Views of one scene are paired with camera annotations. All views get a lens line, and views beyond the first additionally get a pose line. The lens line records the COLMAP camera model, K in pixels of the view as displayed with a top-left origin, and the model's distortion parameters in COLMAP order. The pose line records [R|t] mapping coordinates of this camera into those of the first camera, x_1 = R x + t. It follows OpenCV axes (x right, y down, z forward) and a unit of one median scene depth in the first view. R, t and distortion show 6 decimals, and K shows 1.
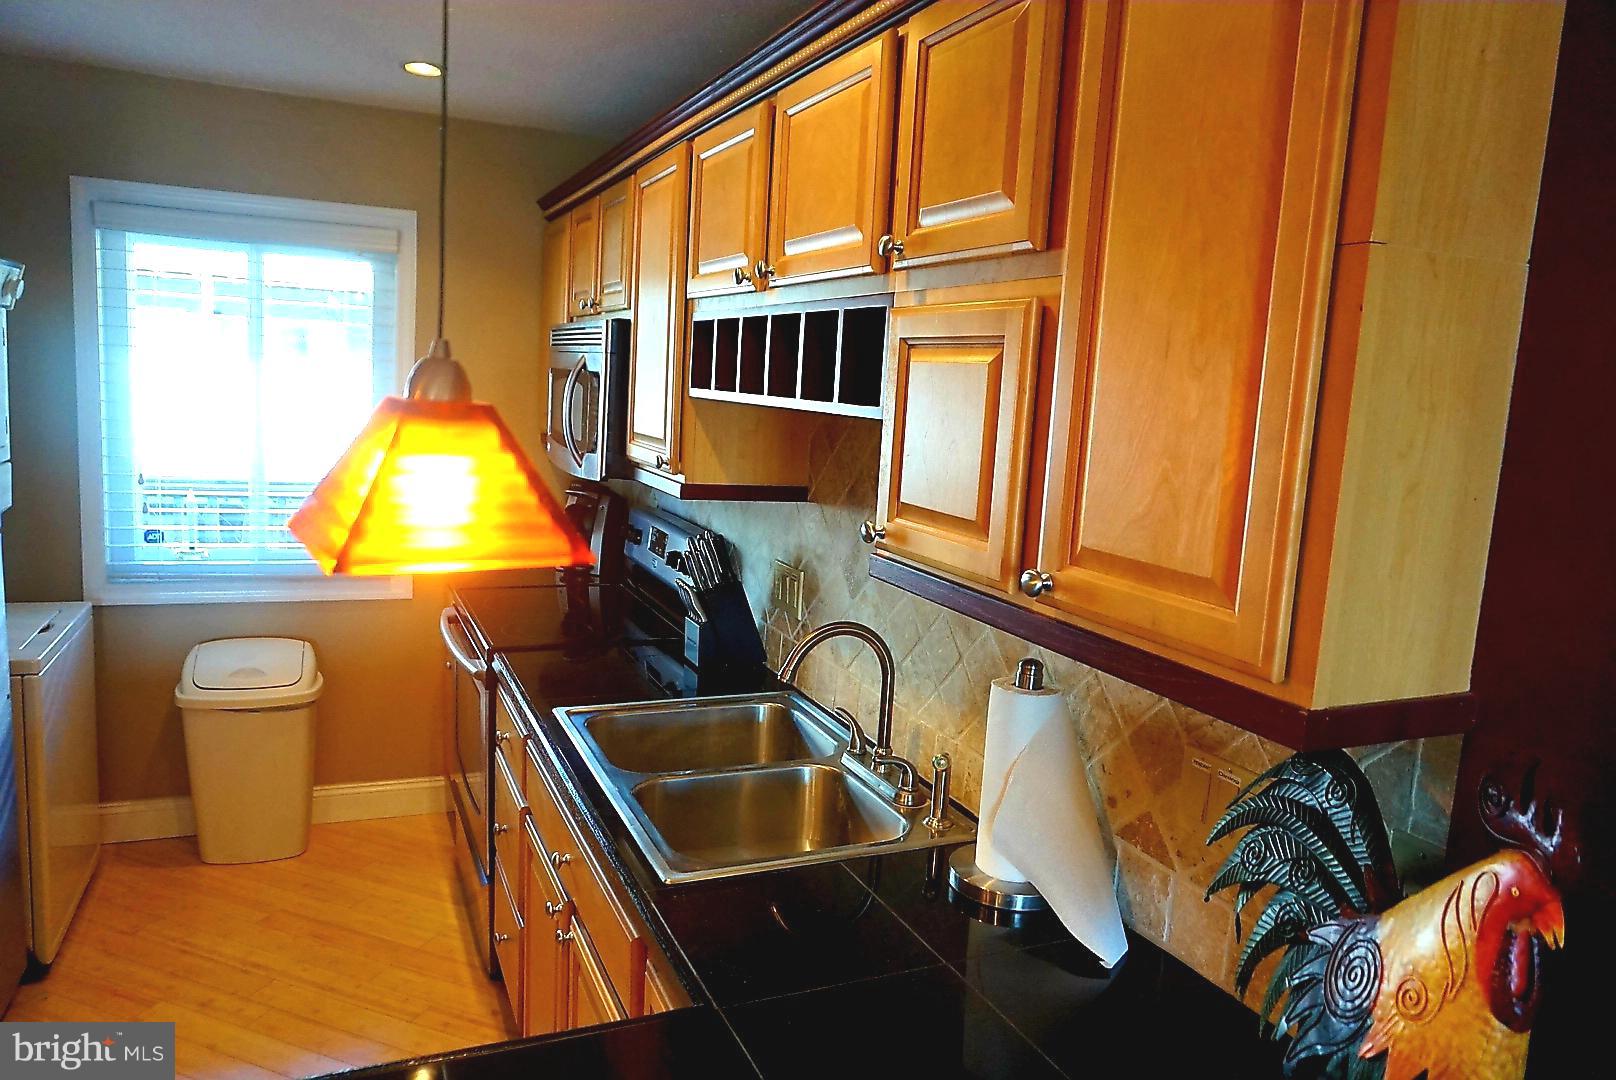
lens RADIAL K [[1087.5, 0, 799.7], [0, 1087.5, 537.3], [0, 0, 1]] dist [-0.040348, 0.010264]
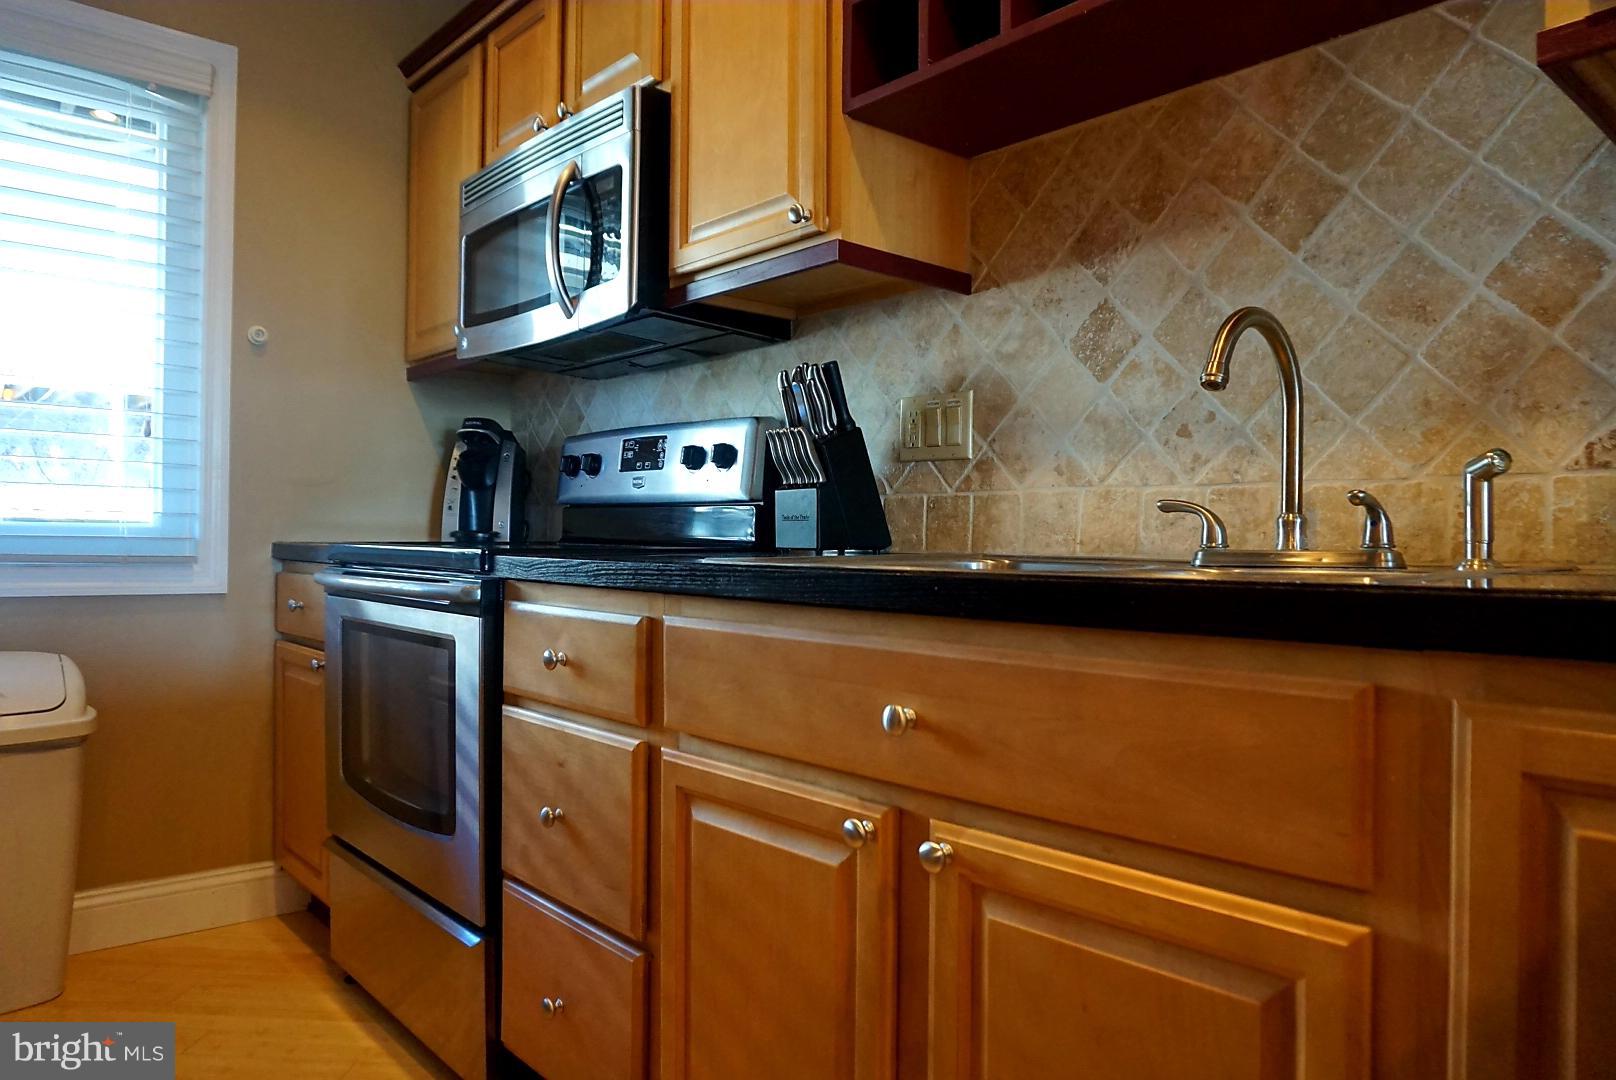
lens RADIAL K [[1087.5, 0, 807.6], [0, 1087.5, 542.3], [0, 0, 1]] dist [-0.040348, 0.010264]
pose [[0.949925, -0.043239, 0.309470, -0.332810], [0.085518, 0.988542, -0.124380, 0.214987], [-0.300547, 0.144617, 0.942739, 0.373529]]
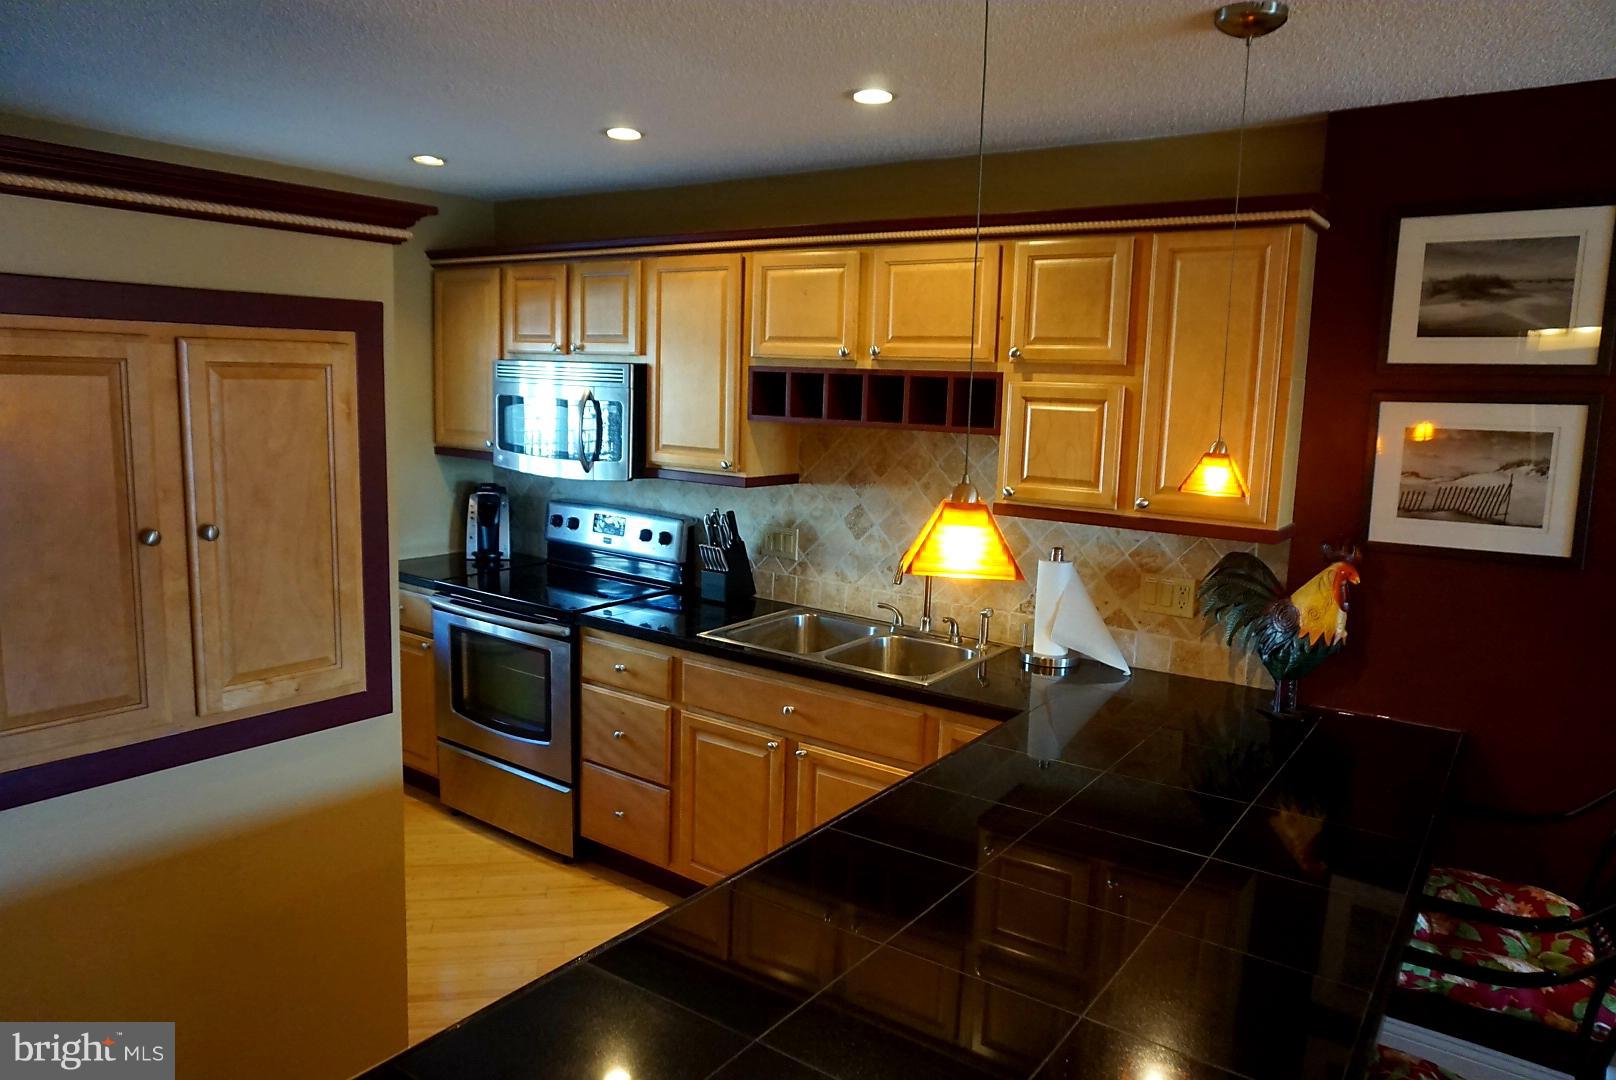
lens RADIAL K [[1087.5, 0, 806.6], [0, 1087.5, 541.1], [0, 0, 1]] dist [-0.040348, 0.010264]
pose [[0.856655, -0.099701, 0.506165, -0.779693], [0.086545, 0.995017, 0.049519, -0.026801], [-0.508579, 0.001385, 0.861014, -0.337926]]
